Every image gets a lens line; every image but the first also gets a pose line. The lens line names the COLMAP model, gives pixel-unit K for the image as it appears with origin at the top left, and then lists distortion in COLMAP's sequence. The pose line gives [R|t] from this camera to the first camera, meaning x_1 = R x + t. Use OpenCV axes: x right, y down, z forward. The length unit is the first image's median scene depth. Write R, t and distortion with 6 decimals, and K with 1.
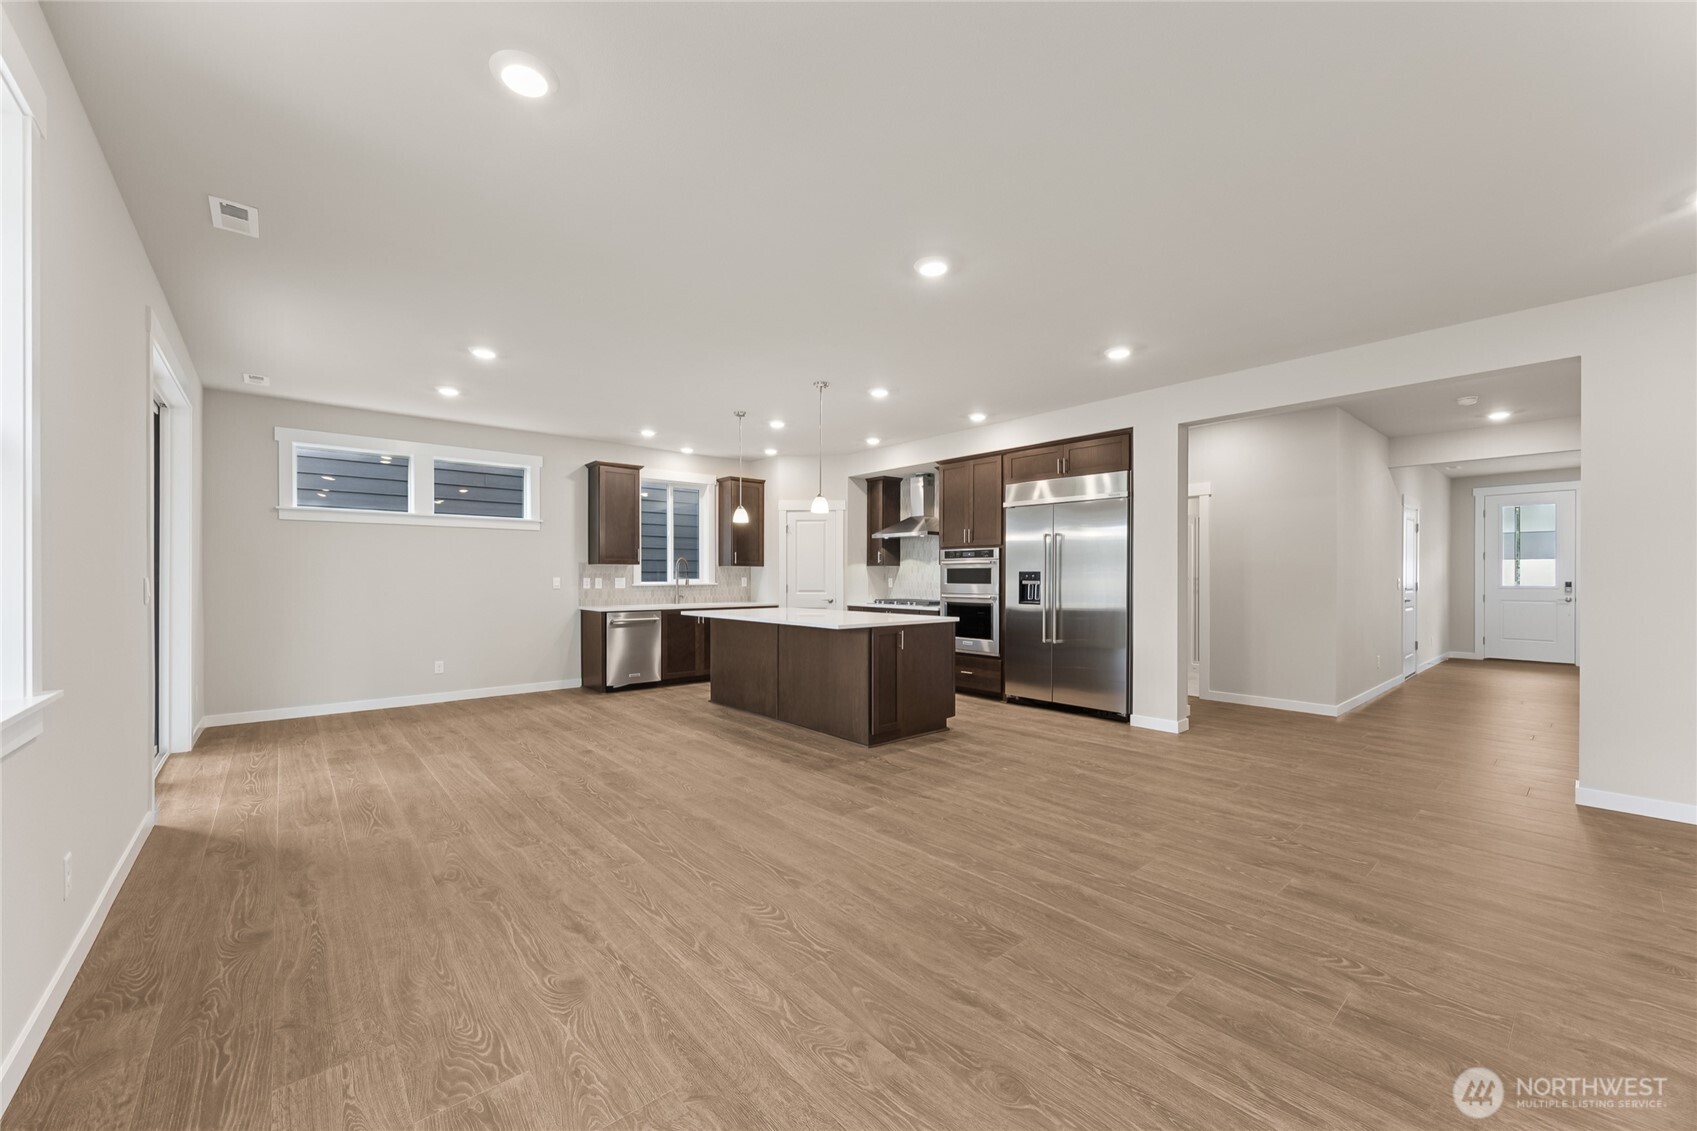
lens RADIAL K [[661.7, 0, 854.1], [0, 661.7, 571.2], [0, 0, 1]] dist [0.002176, -0.001624]
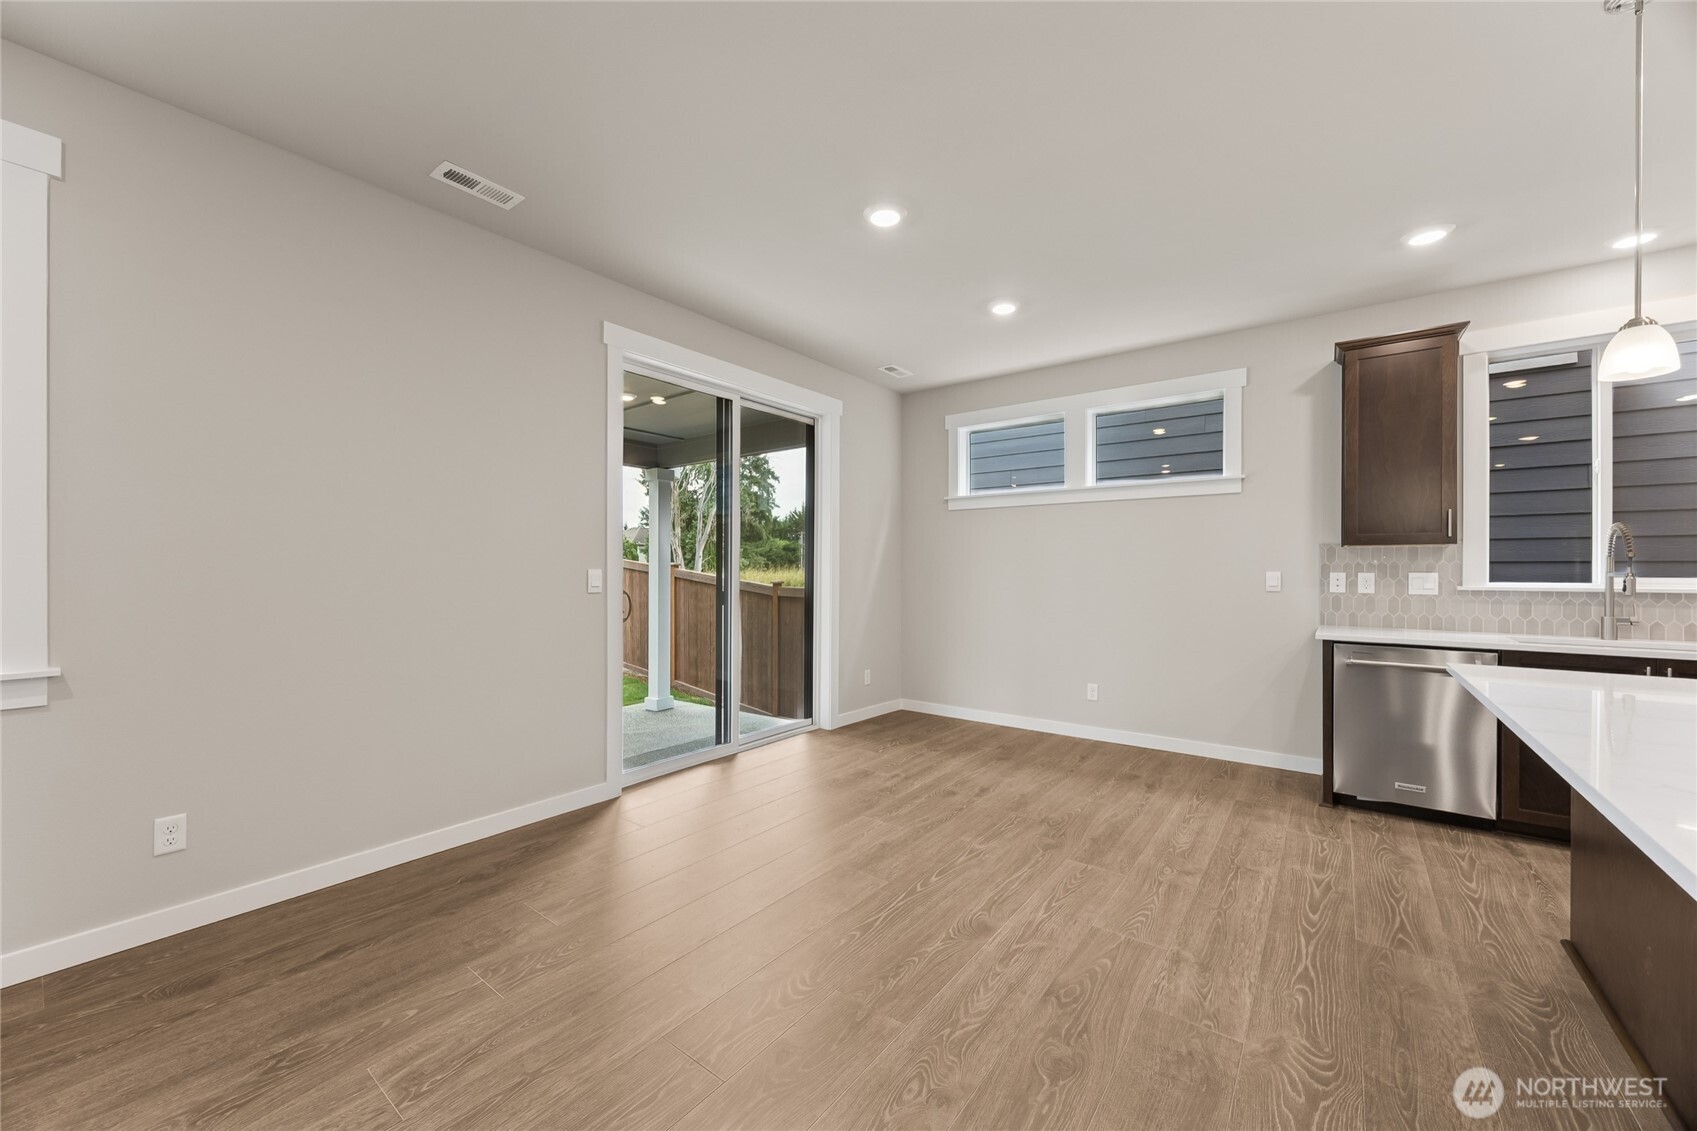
lens RADIAL K [[661.7, 0, 838.1], [0, 661.7, 568.9], [0, 0, 1]] dist [0.002176, -0.001624]
pose [[0.198292, 0.000334, -0.980143, 0.036344], [0.002970, 0.999995, 0.000941, 0.007412], [0.980138, -0.003098, 0.198290, 0.629062]]
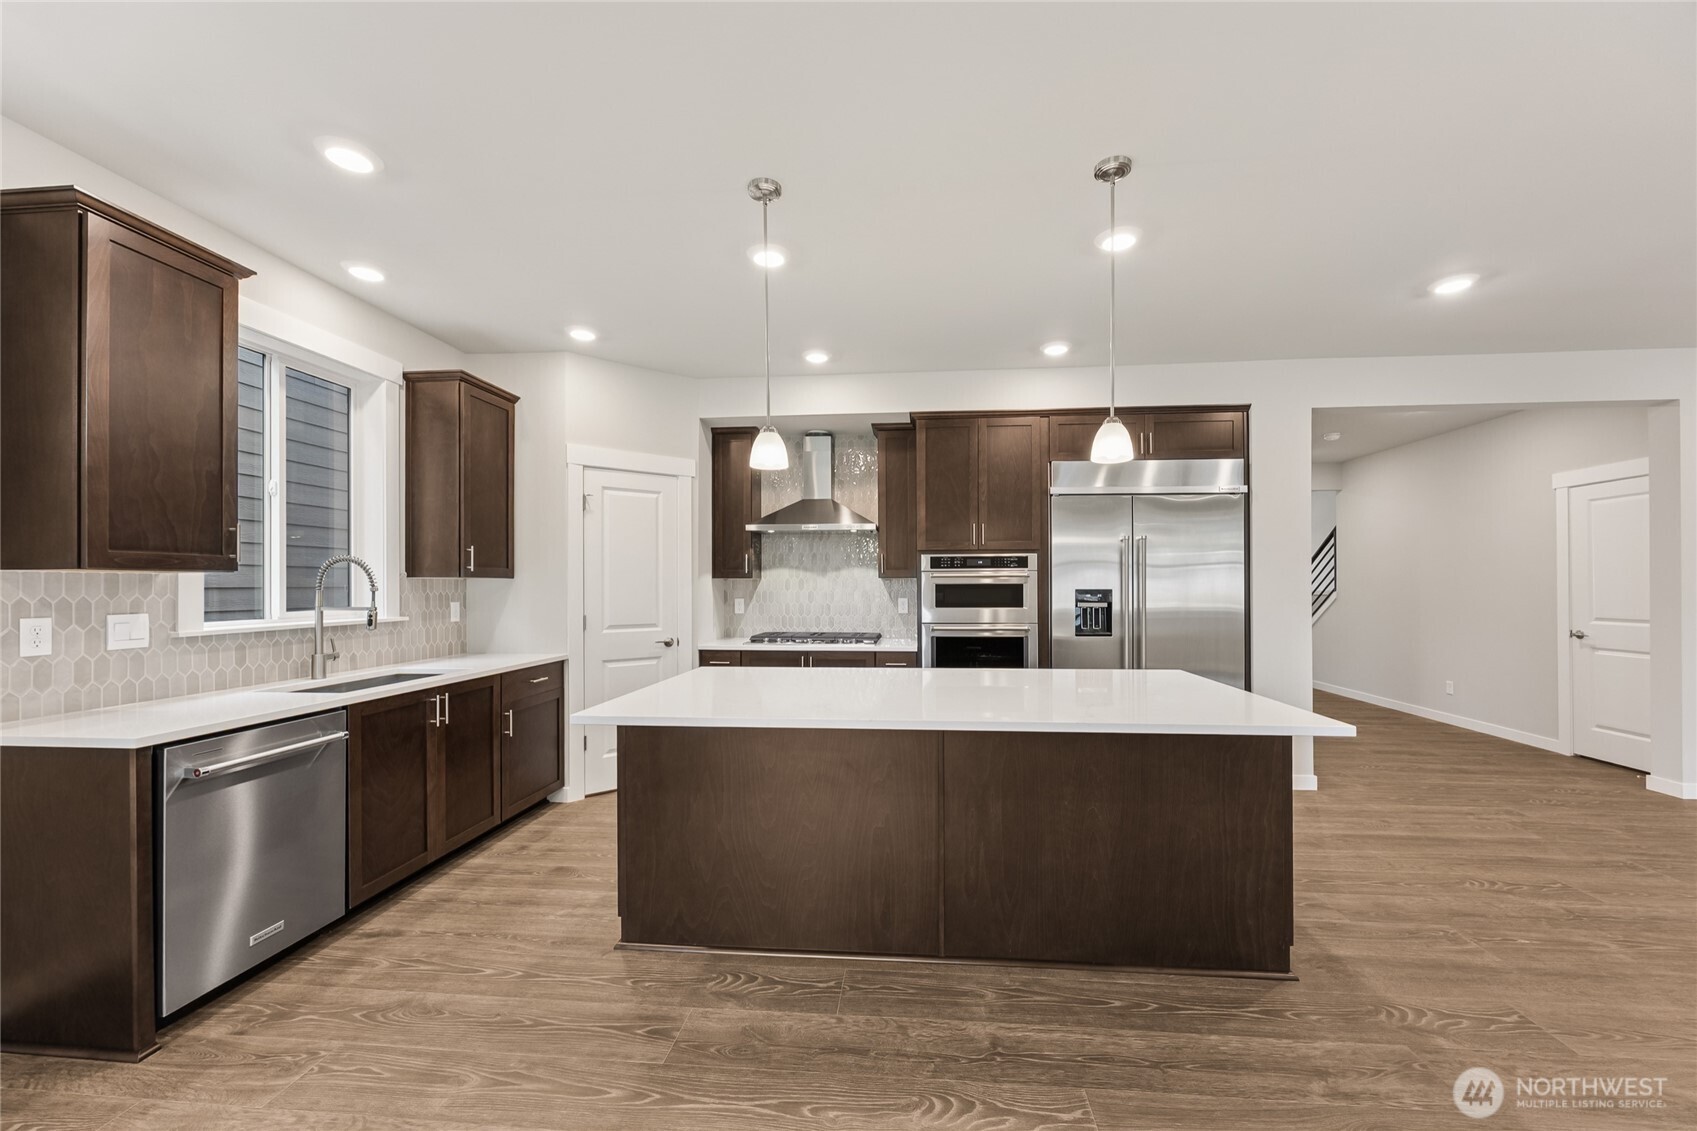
lens RADIAL K [[661.7, 0, 845.3], [0, 661.7, 580.5], [0, 0, 1]] dist [0.002176, -0.001624]
pose [[0.719424, 0.003433, 0.694563, -0.417807], [-0.002024, 0.999994, -0.002846, -0.006351], [-0.694569, 0.000642, 0.719426, 0.706736]]
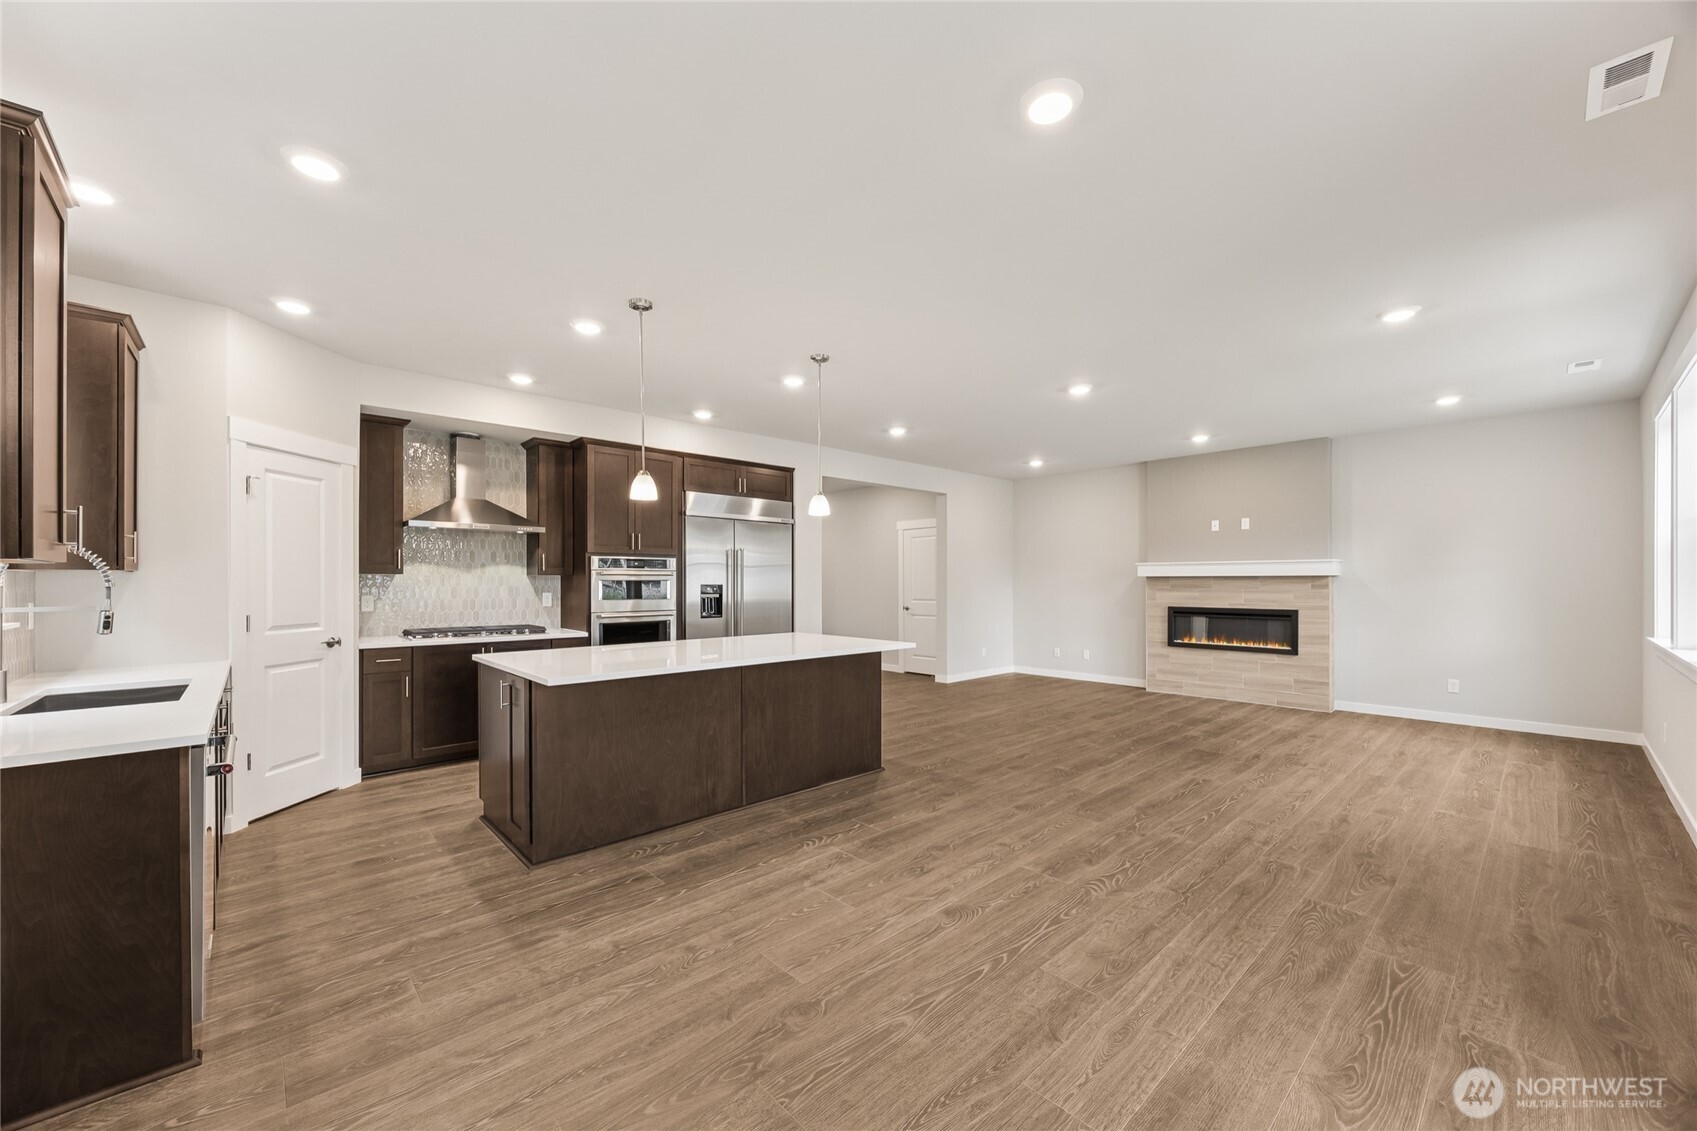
lens RADIAL K [[661.7, 0, 851.6], [0, 661.7, 576.6], [0, 0, 1]] dist [0.002176, -0.001624]
pose [[-0.045198, 0.008013, 0.998946, -0.751365], [-0.005861, 0.999948, -0.008286, -0.004447], [-0.998961, -0.006230, -0.045148, 0.870933]]
